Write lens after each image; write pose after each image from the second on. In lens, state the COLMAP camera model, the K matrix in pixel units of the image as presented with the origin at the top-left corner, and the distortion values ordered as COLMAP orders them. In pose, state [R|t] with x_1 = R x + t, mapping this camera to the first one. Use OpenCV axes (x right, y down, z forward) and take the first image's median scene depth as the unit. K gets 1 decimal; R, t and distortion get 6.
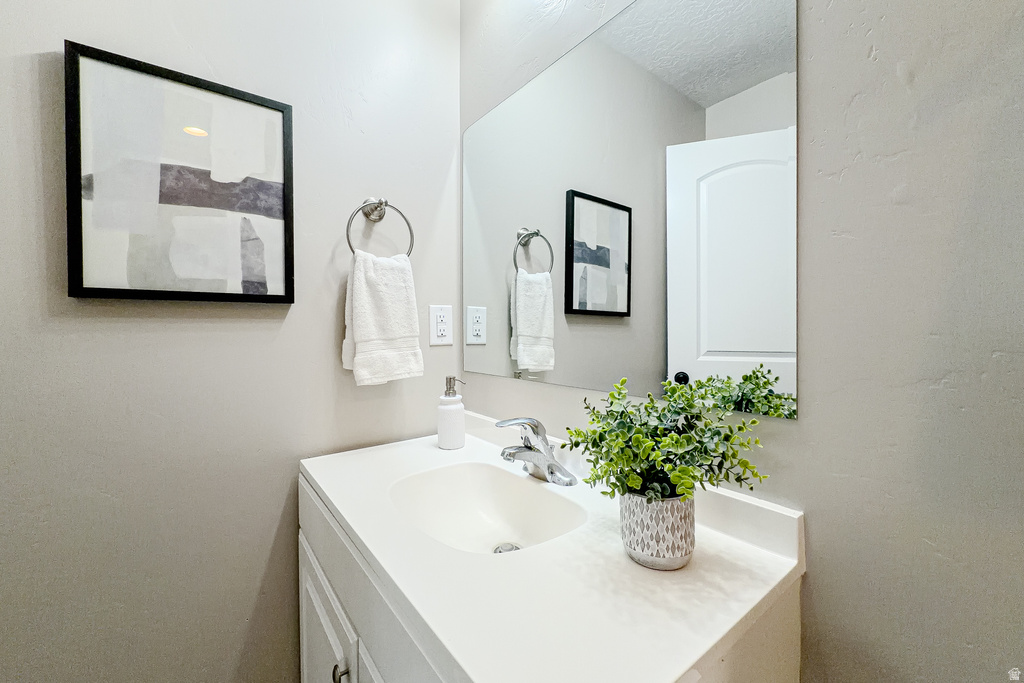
lens RADIAL K [[413.8, 0, 500.3], [0, 413.8, 337.4], [0, 0, 1]] dist [-0.000299, 0.000081]
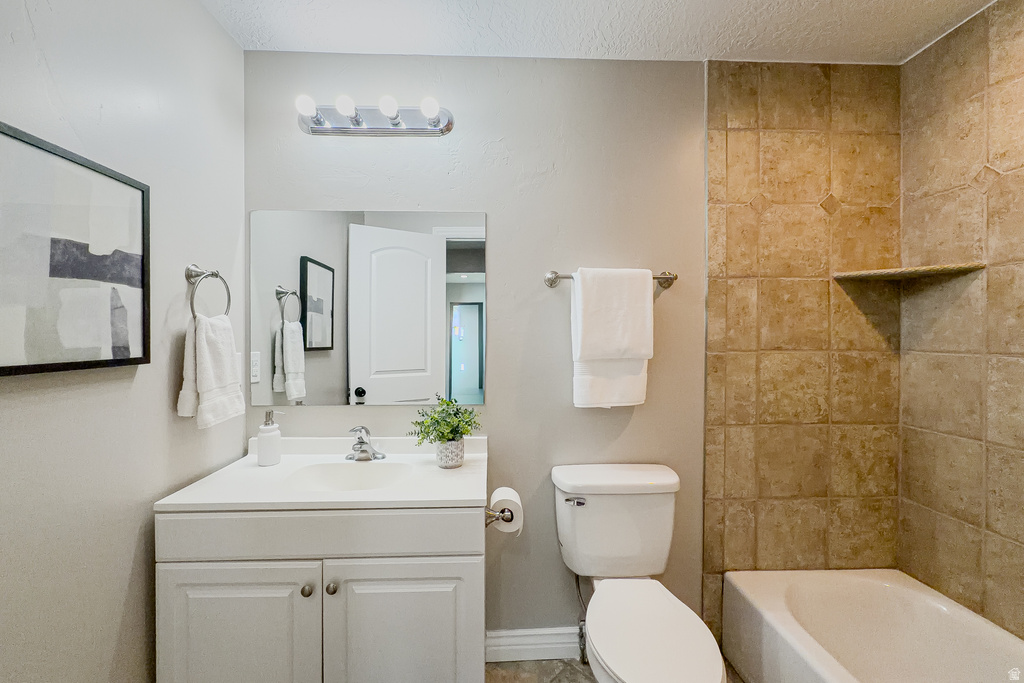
lens RADIAL K [[413.8, 0, 500.3], [0, 413.8, 337.4], [0, 0, 1]] dist [-0.000299, 0.000081]
pose [[0.583990, 0.006022, 0.811739, -0.874807], [0.005415, 0.999921, -0.011313, -0.138138], [-0.811743, 0.011002, 0.583911, -0.425153]]
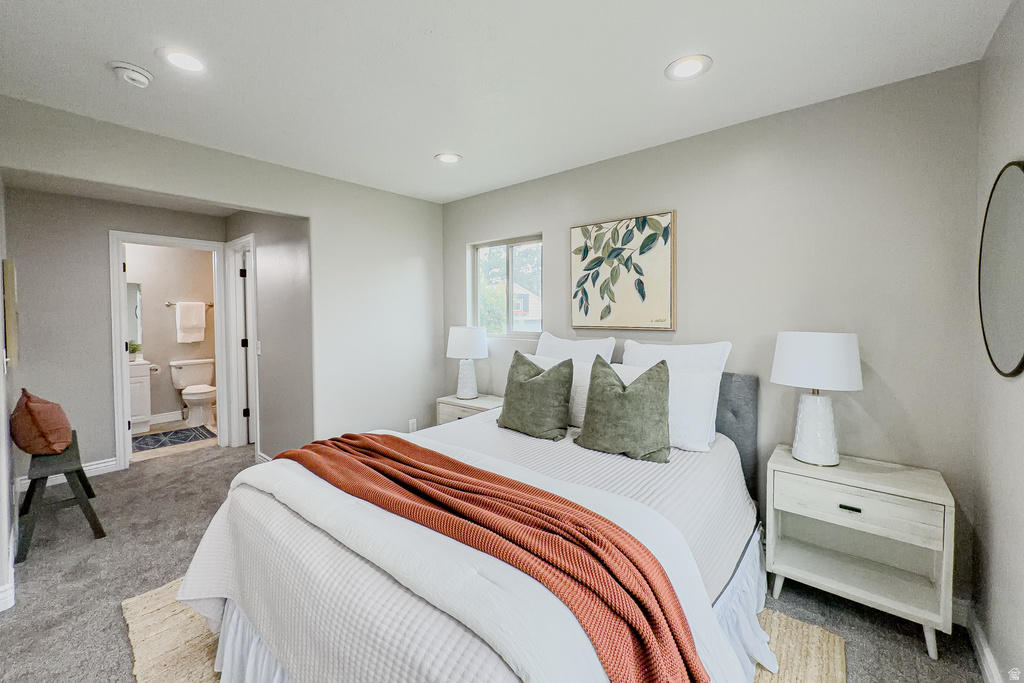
lens RADIAL K [[416.2, 0, 515.3], [0, 416.2, 328.1], [0, 0, 1]] dist [0.000820, -0.000013]
pose [[-0.223627, -0.020826, 0.974452, -5.731402], [0.014714, 0.999586, 0.024740, -0.144794], [-0.974564, 0.019871, -0.223228, -2.829007]]
